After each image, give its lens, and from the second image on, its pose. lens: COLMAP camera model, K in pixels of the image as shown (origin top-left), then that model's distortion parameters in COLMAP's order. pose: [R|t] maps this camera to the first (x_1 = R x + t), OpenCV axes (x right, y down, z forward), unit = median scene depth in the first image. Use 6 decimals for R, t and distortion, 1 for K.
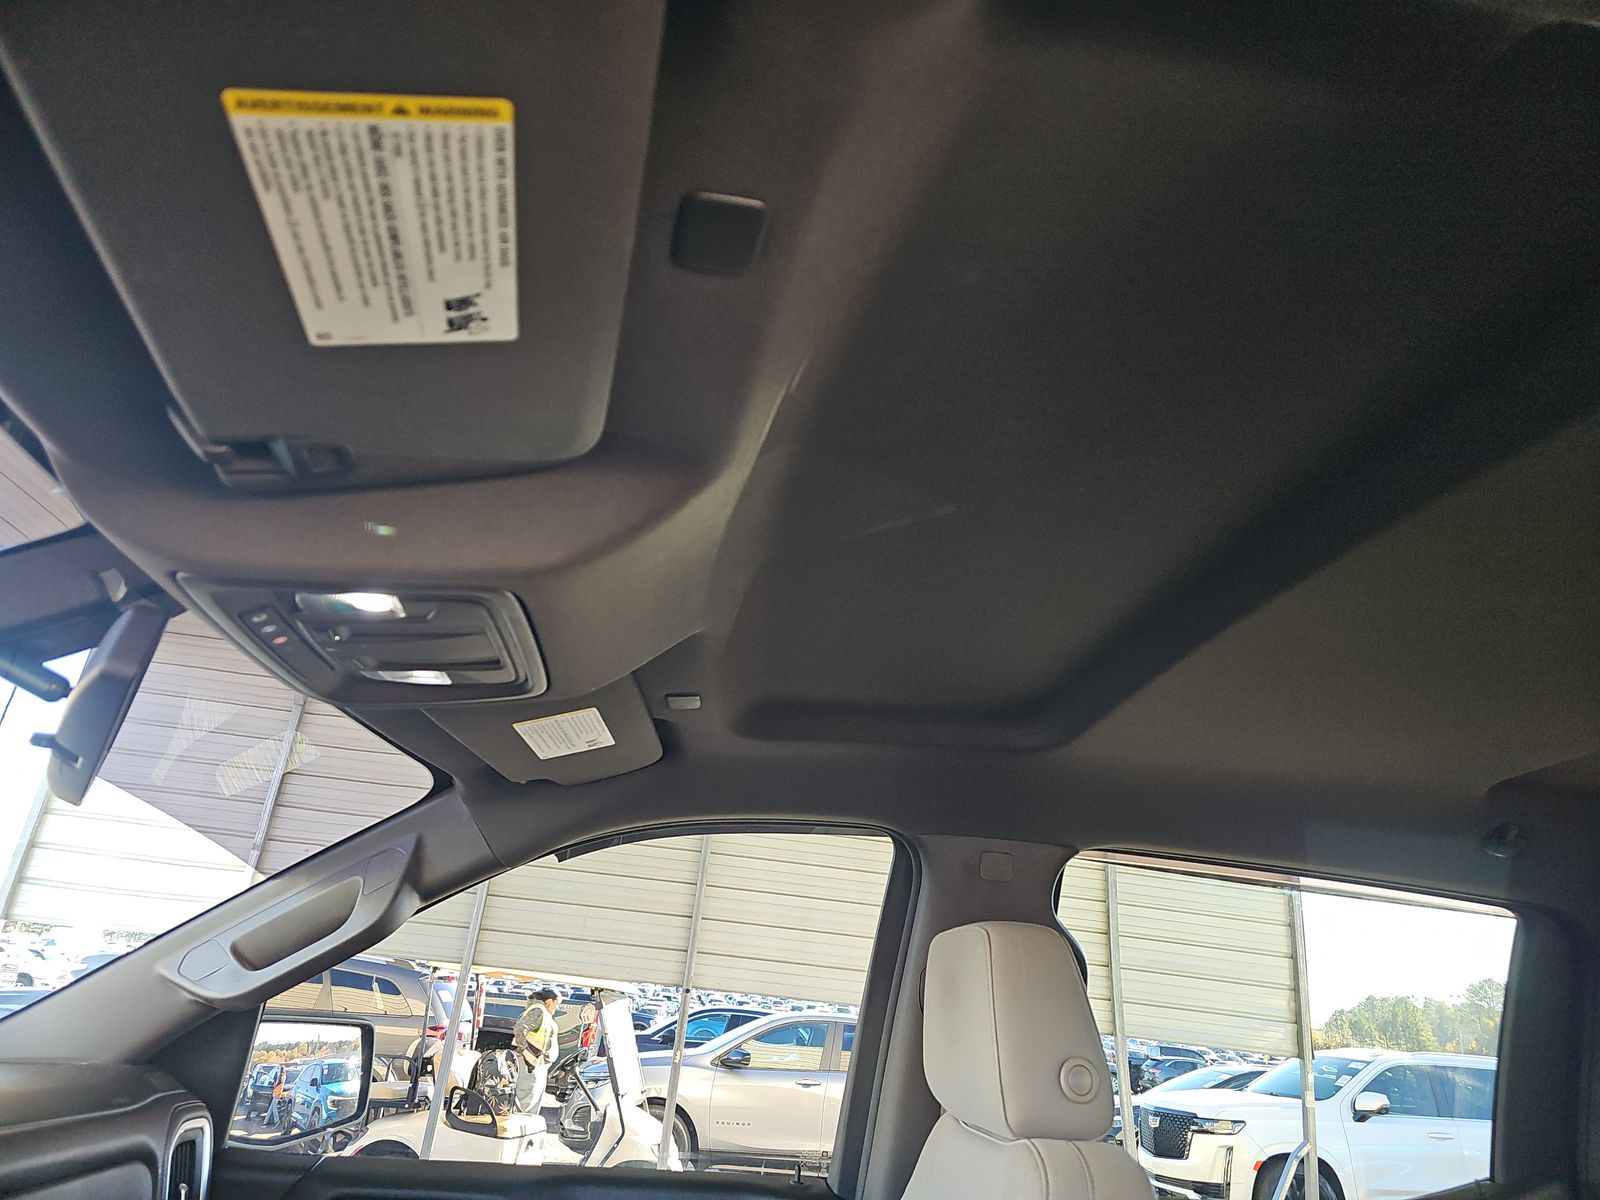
lens RADIAL K [[1048.2, 0, 797.2], [0, 1048.2, 572.5], [0, 0, 1]] dist [0.036572, -0.003812]
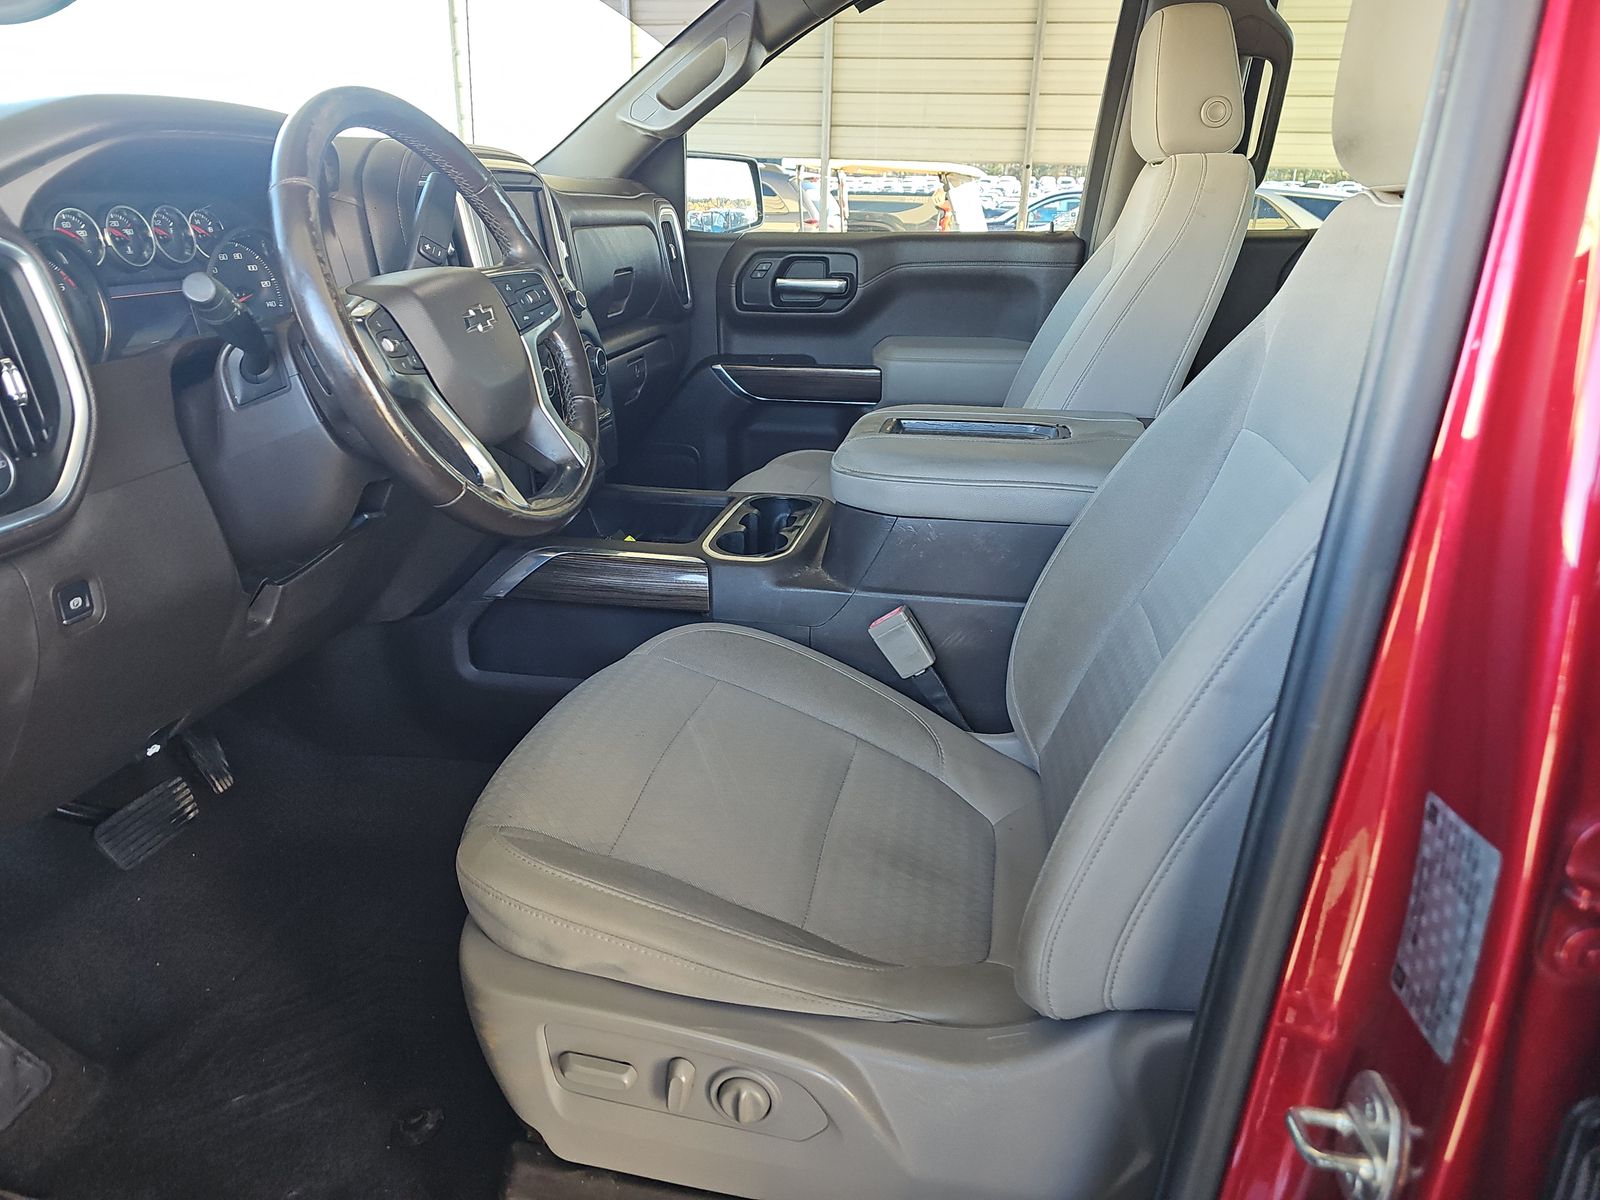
lens RADIAL K [[1048.2, 0, 797.2], [0, 1048.2, 572.5], [0, 0, 1]] dist [0.036572, -0.003812]
pose [[0.947589, 0.034937, -0.317576, 0.151318], [0.183913, 0.753149, 0.631619, -0.050102], [0.261249, -0.656921, 0.707251, -0.433789]]
